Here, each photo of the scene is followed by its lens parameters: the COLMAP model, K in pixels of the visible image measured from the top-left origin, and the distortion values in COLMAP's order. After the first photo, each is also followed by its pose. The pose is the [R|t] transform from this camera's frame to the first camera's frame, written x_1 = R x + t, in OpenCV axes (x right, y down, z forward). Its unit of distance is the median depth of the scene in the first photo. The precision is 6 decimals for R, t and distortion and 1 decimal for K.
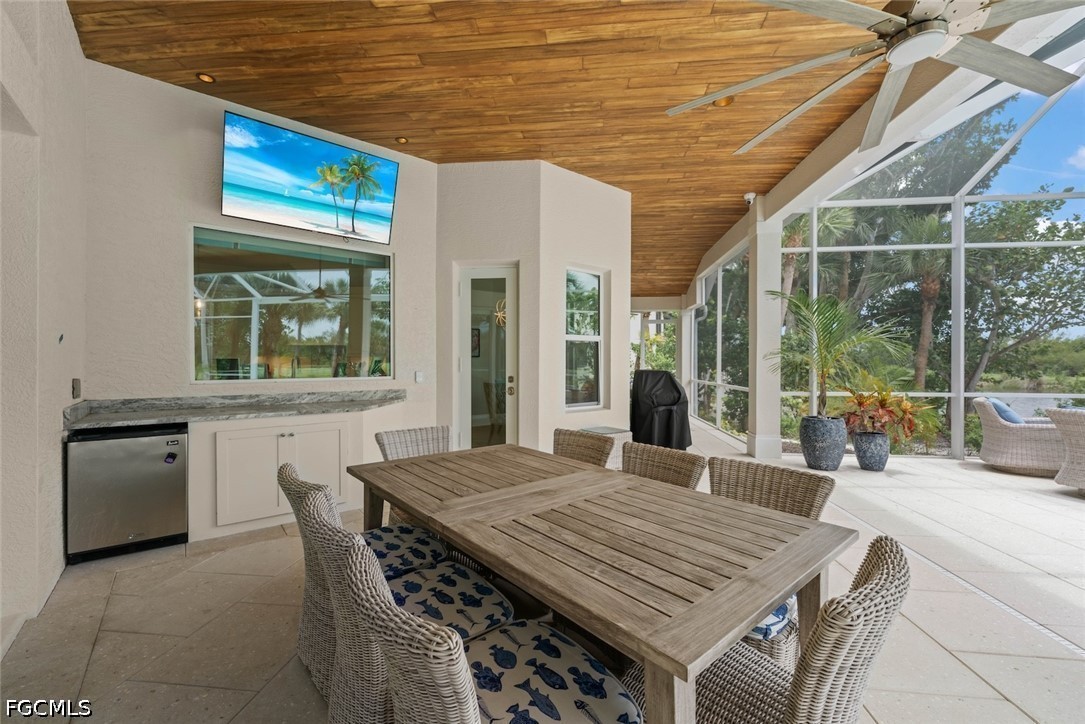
lens RADIAL K [[444.5, 0, 542.5], [0, 444.5, 362.0], [0, 0, 1]] dist [0.005826, -0.000005]
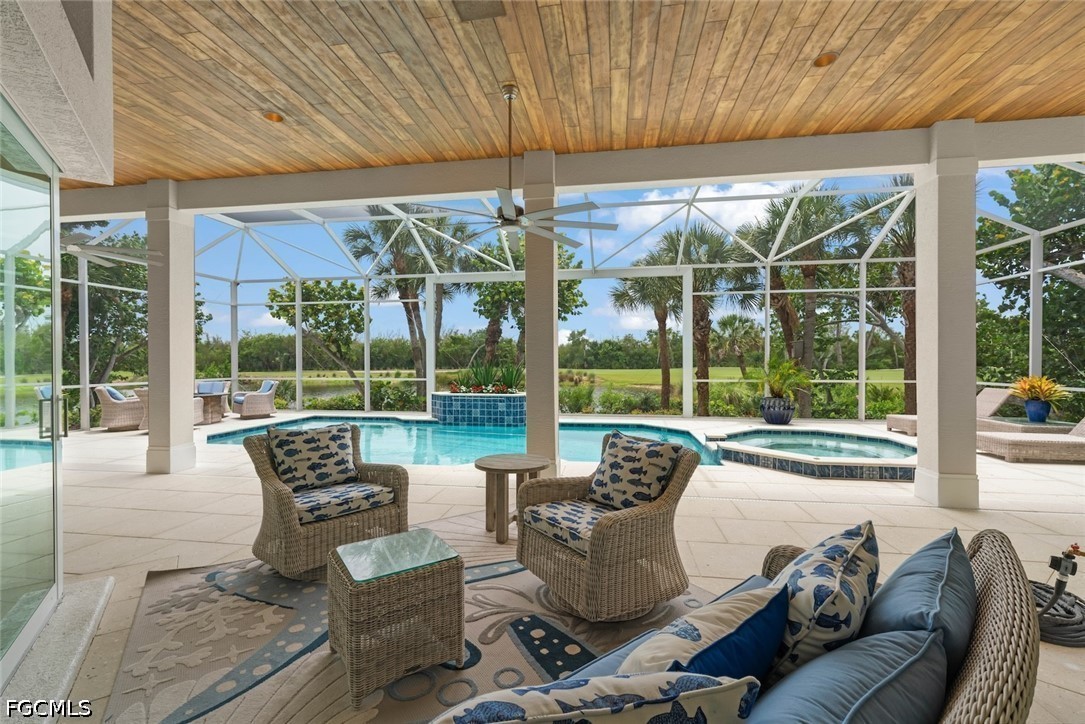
lens RADIAL K [[458.7, 0, 542.5], [0, 458.7, 362.0], [0, 0, 1]] dist [0.001197, 0.000312]
pose [[0.051167, -0.007657, 0.998661, -0.207007], [0.005984, 0.999955, 0.007360, -0.002383], [-0.998672, 0.005599, 0.051210, -0.240922]]
